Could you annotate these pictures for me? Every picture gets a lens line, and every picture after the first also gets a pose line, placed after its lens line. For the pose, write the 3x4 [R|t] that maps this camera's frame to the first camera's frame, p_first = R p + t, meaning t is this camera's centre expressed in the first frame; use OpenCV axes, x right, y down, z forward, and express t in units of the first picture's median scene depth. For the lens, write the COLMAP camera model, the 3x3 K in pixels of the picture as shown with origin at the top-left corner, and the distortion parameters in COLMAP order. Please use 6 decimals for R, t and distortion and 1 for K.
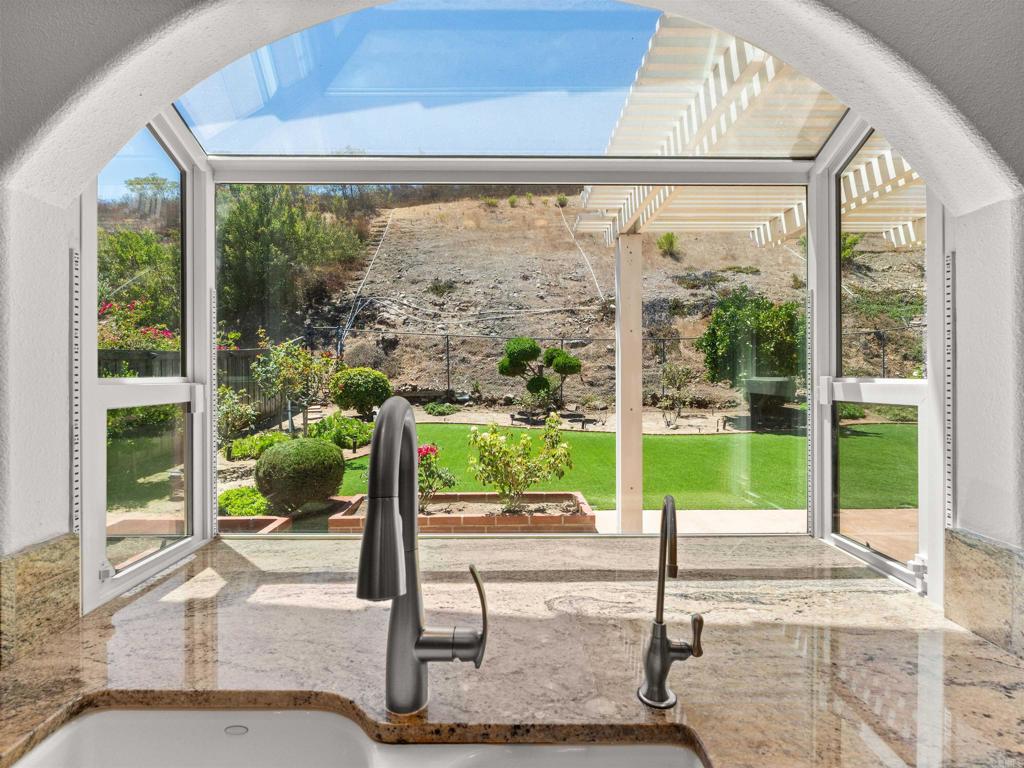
lens RADIAL K [[494.6, 0, 512.1], [0, 494.6, 374.4], [0, 0, 1]] dist [-0.001248, -0.000481]
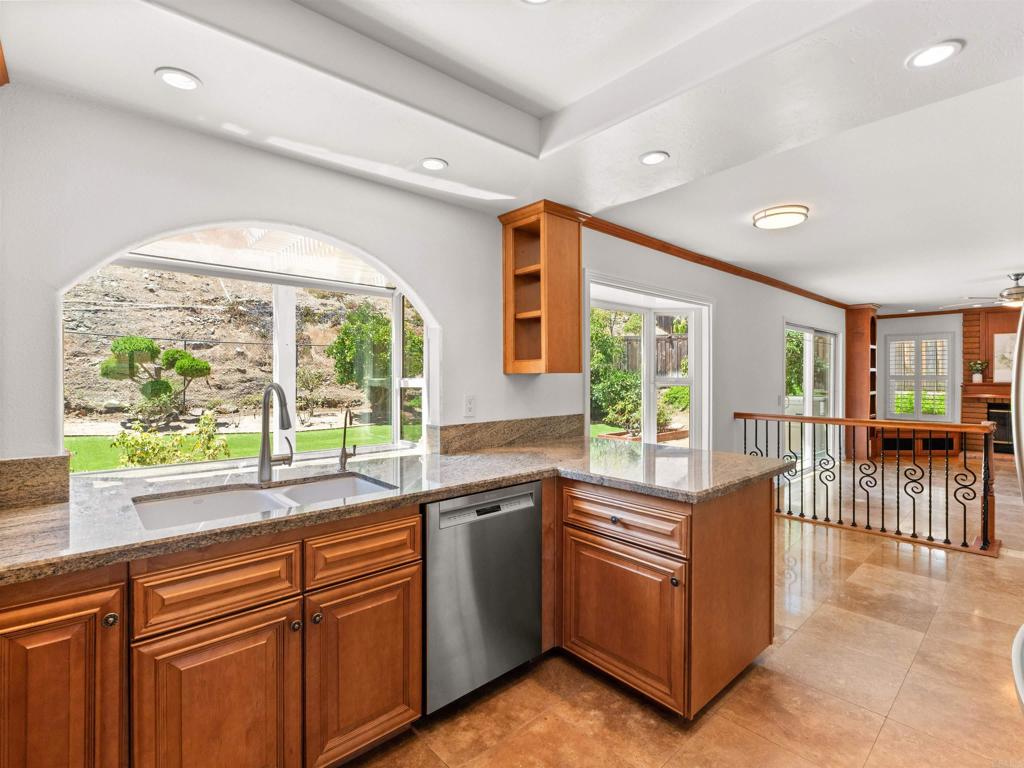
lens RADIAL K [[494.6, 0, 512.1], [0, 494.6, 374.4], [0, 0, 1]] dist [-0.001248, -0.000481]
pose [[0.749509, 0.005713, 0.661969, -0.057093], [-0.001005, 0.999971, -0.007493, 0.000615], [-0.661993, 0.004951, 0.749493, -0.121906]]
